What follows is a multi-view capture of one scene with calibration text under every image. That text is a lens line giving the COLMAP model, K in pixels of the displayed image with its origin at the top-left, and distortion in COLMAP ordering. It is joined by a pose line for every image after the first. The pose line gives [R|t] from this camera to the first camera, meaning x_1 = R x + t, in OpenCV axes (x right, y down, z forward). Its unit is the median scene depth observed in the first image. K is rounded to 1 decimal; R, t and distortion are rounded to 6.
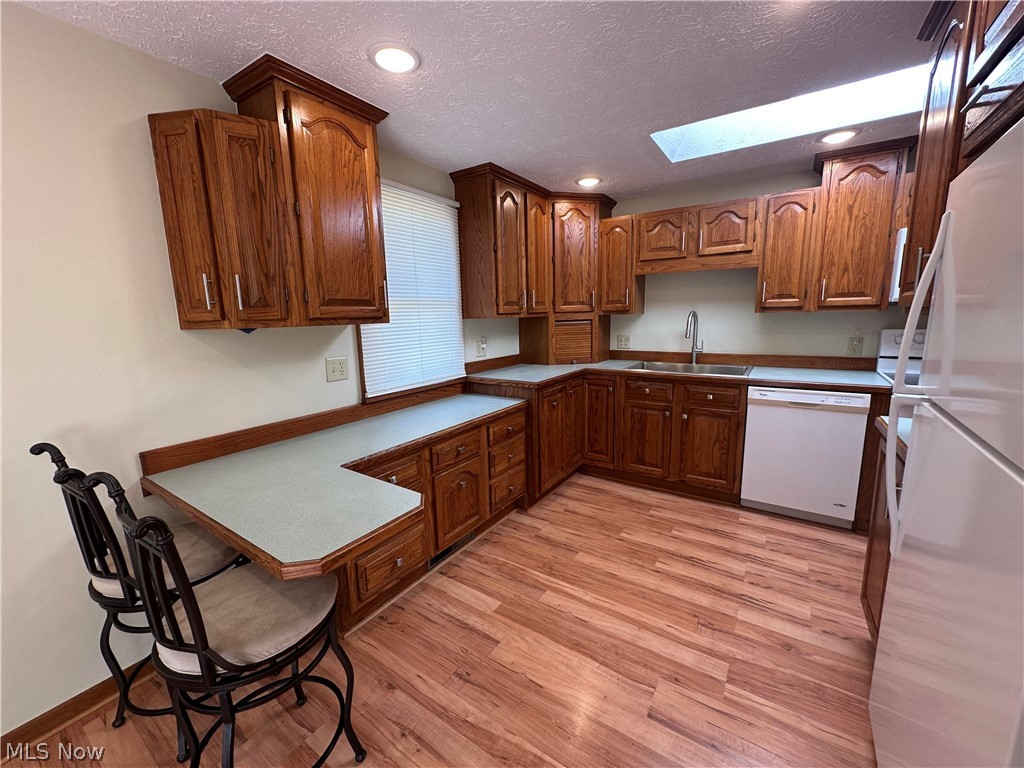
lens RADIAL K [[418.6, 0, 509.2], [0, 418.6, 383.7], [0, 0, 1]] dist [0.001533, 0.000208]
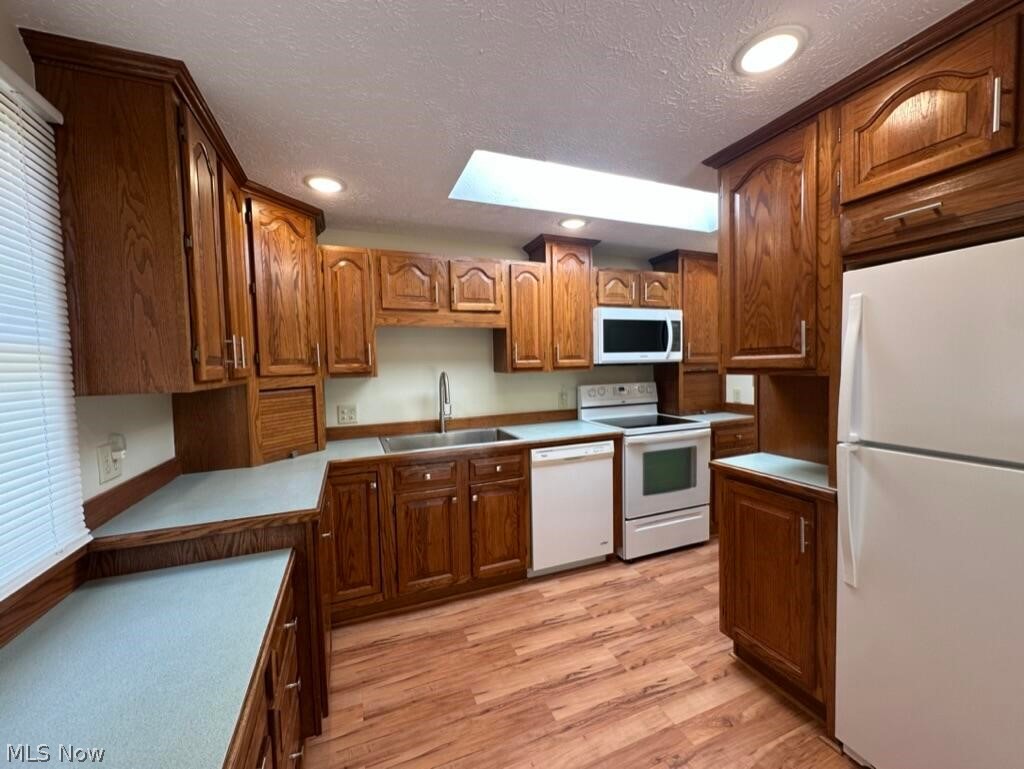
lens RADIAL K [[413.0, 0, 518.1], [0, 413.0, 380.7], [0, 0, 1]] dist [-0.000645, -0.000205]
pose [[0.553088, -0.026639, 0.832697, -0.209414], [0.149586, 0.986421, -0.067800, -0.083159], [-0.819584, 0.162059, 0.549563, 0.449390]]
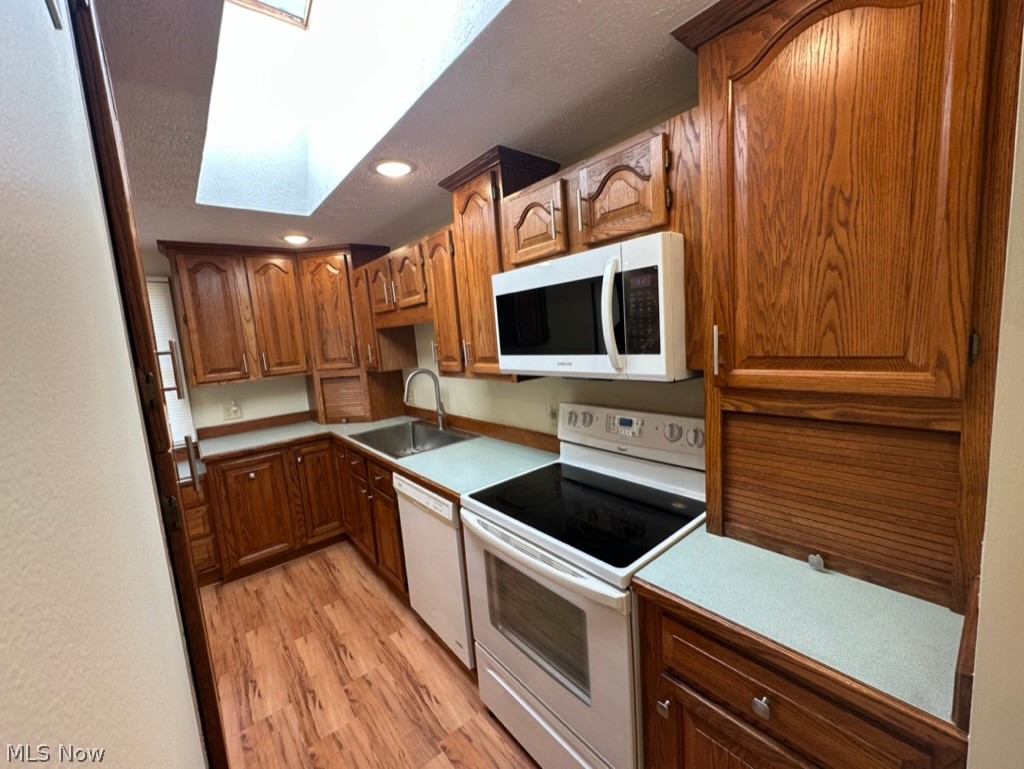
lens RADIAL K [[413.0, 0, 513.2], [0, 413.0, 382.2], [0, 0, 1]] dist [-0.000645, -0.000205]
pose [[0.956889, -0.010840, -0.290250, 0.962948], [0.001050, 0.999426, -0.033864, -0.131425], [0.290451, 0.032099, 0.956351, 0.271418]]
